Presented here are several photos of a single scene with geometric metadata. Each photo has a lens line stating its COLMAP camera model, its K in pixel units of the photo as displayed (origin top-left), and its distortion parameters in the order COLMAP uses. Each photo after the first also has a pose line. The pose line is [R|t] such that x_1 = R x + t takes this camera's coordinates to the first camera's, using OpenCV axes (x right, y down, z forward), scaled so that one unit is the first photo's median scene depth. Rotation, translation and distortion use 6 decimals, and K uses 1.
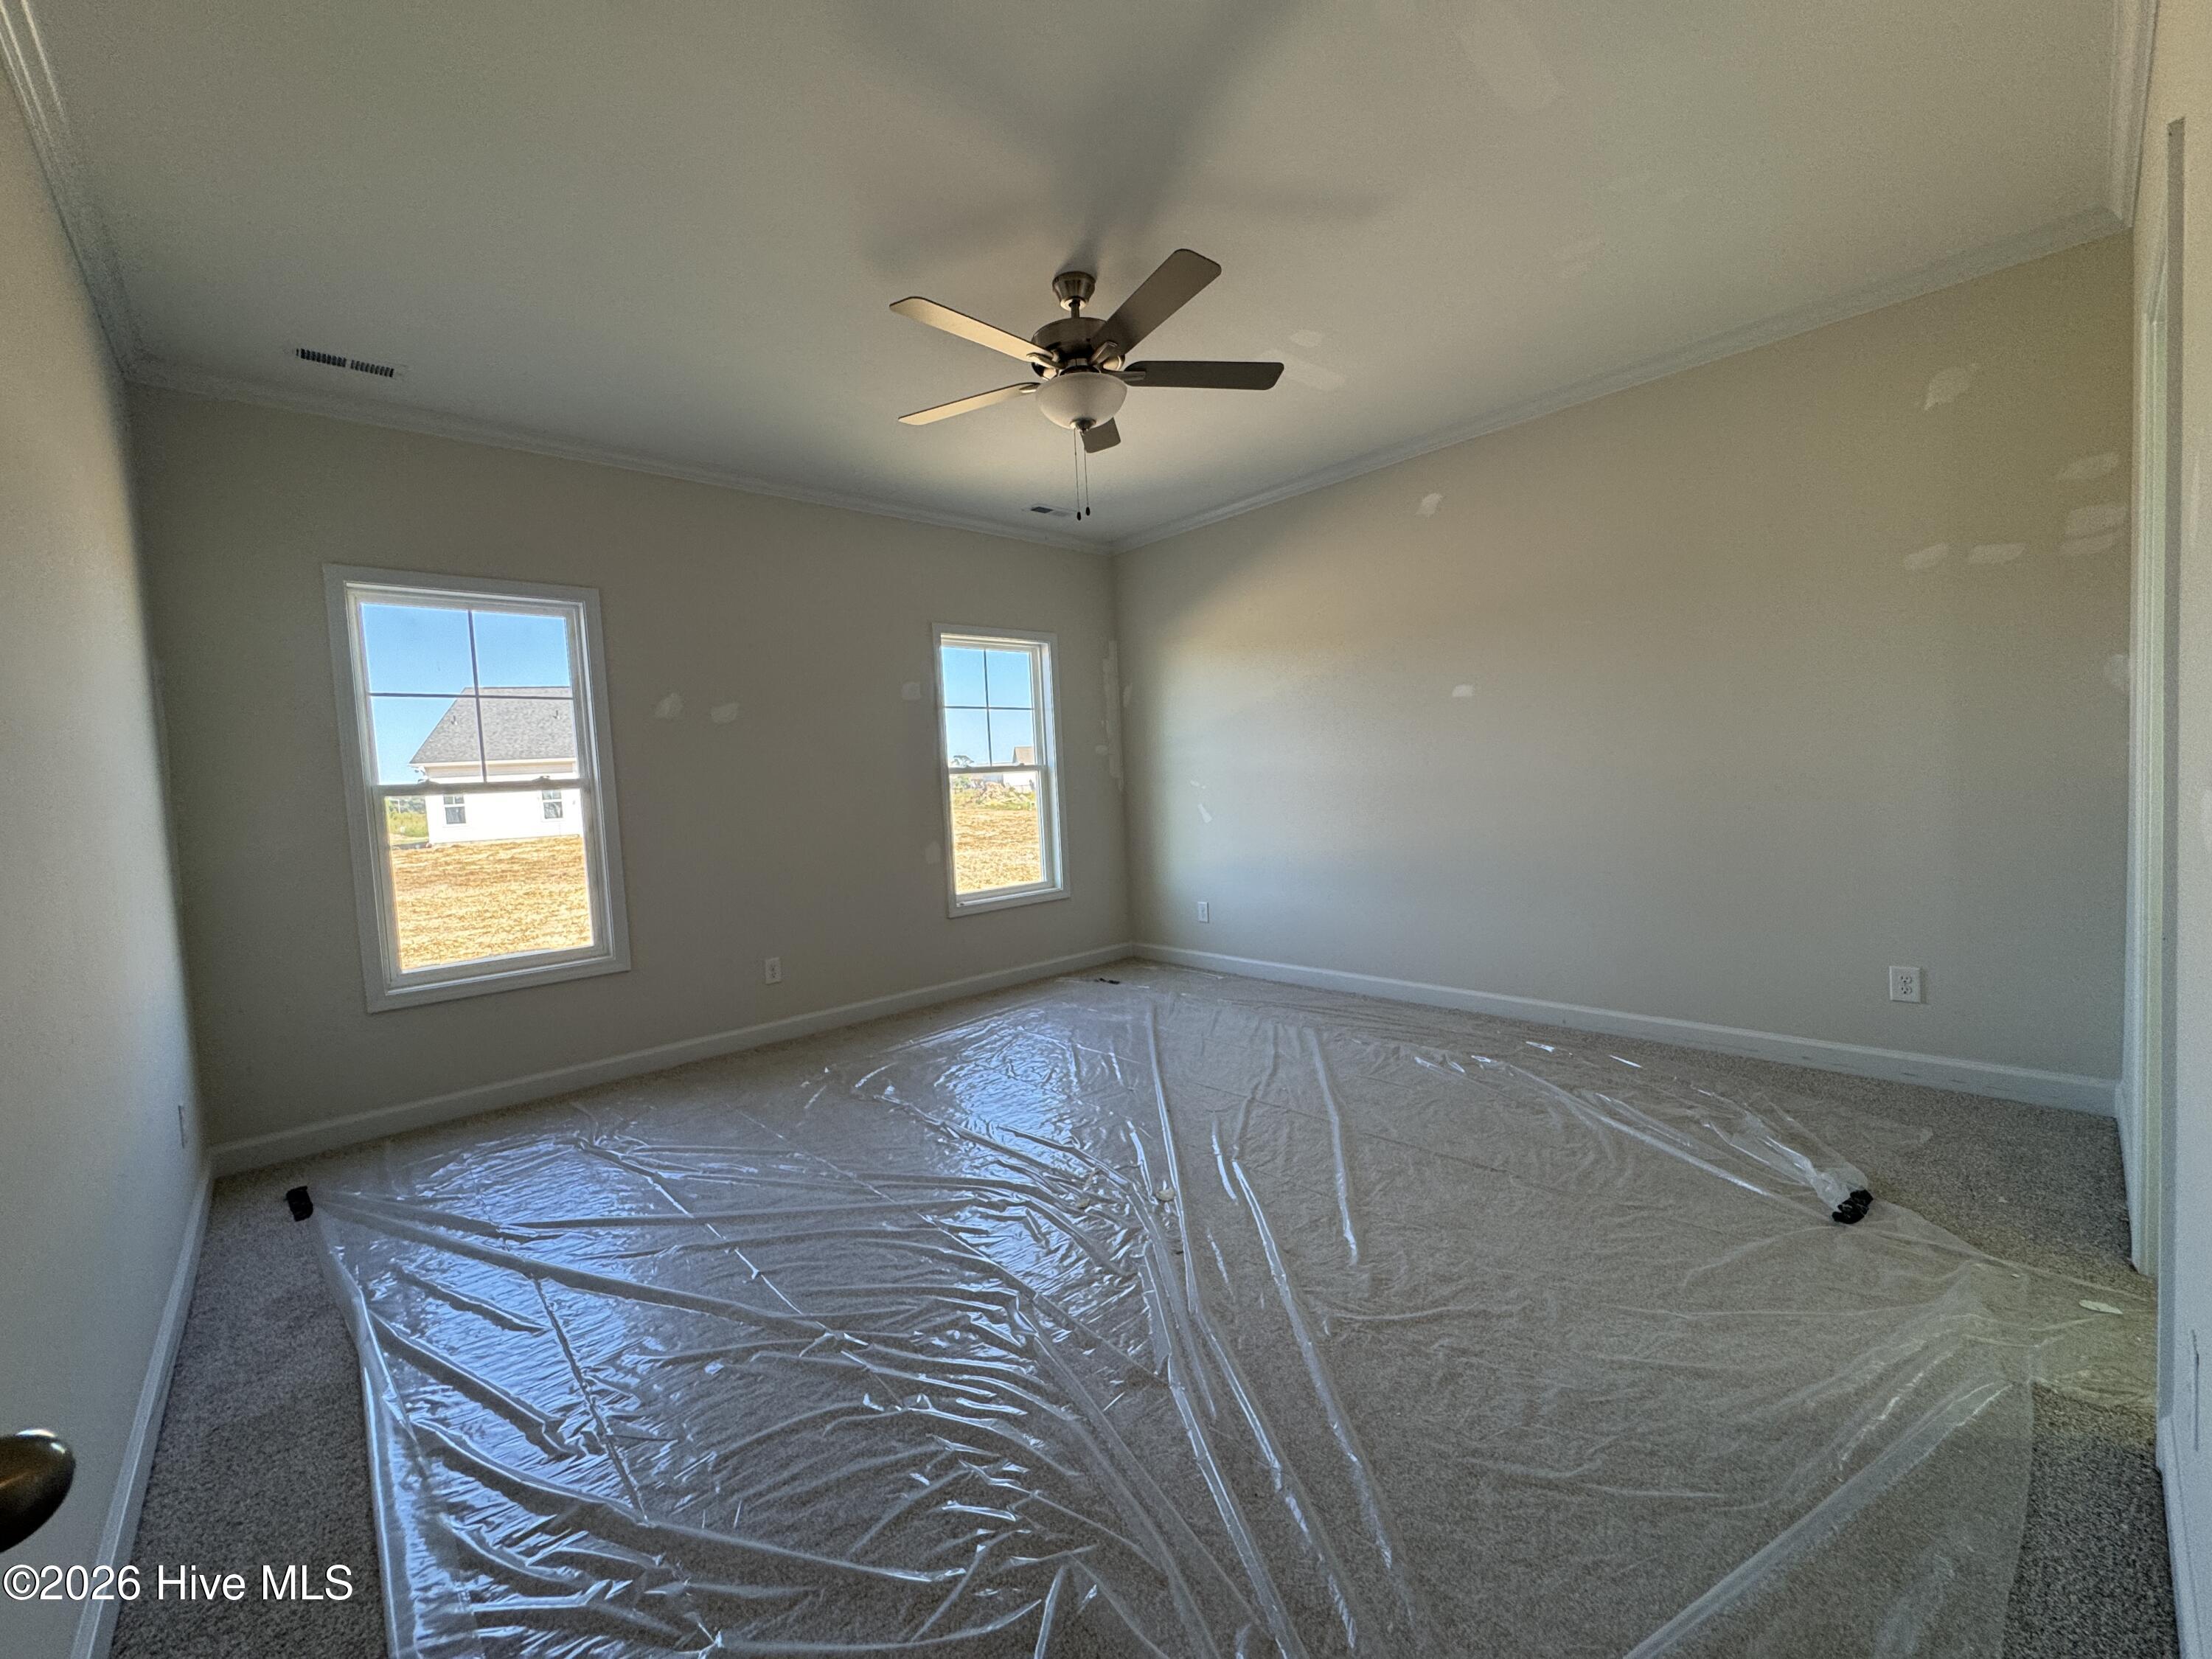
lens RADIAL K [[884.5, 0, 1106.0], [0, 884.5, 829.5], [0, 0, 1]] dist [-0.002026, 0.000179]
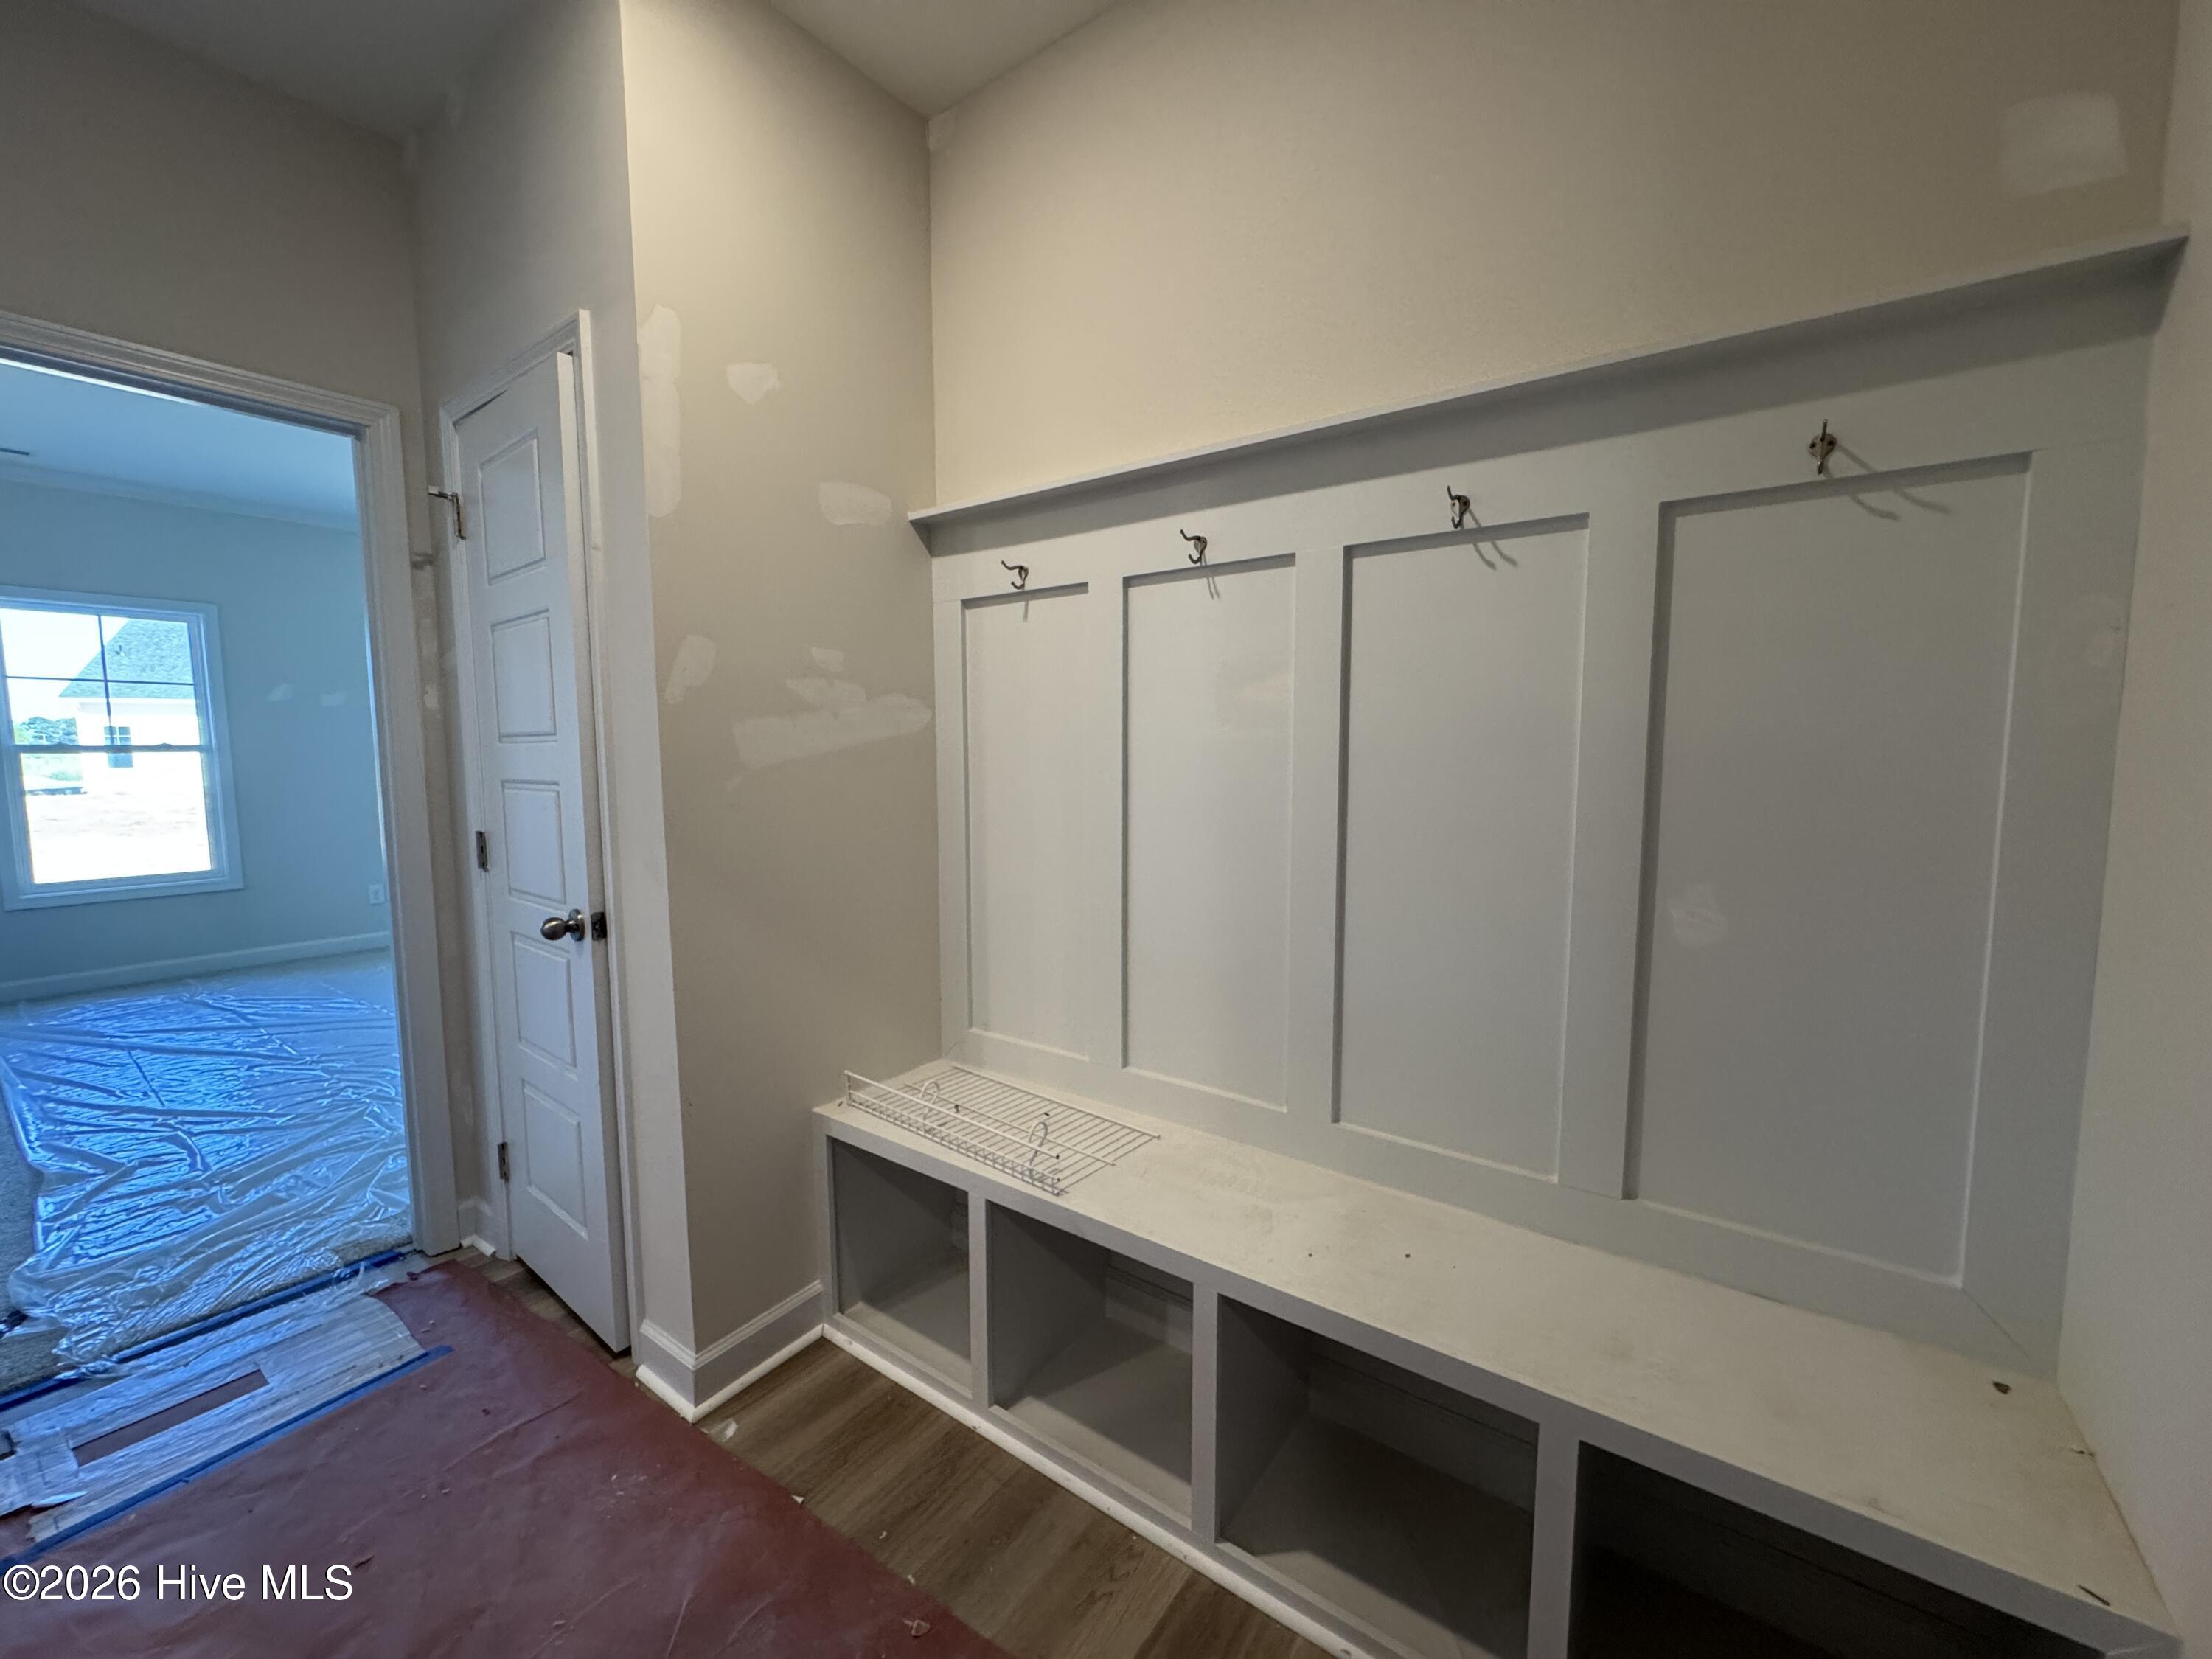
lens RADIAL K [[884.5, 0, 1106.0], [0, 884.5, 829.5], [0, 0, 1]] dist [-0.002026, 0.000179]
pose [[0.978446, 0.031647, 0.204064, 0.509122], [-0.037125, 0.999044, 0.023072, -0.012337], [-0.203139, -0.030151, 0.978686, -0.628582]]
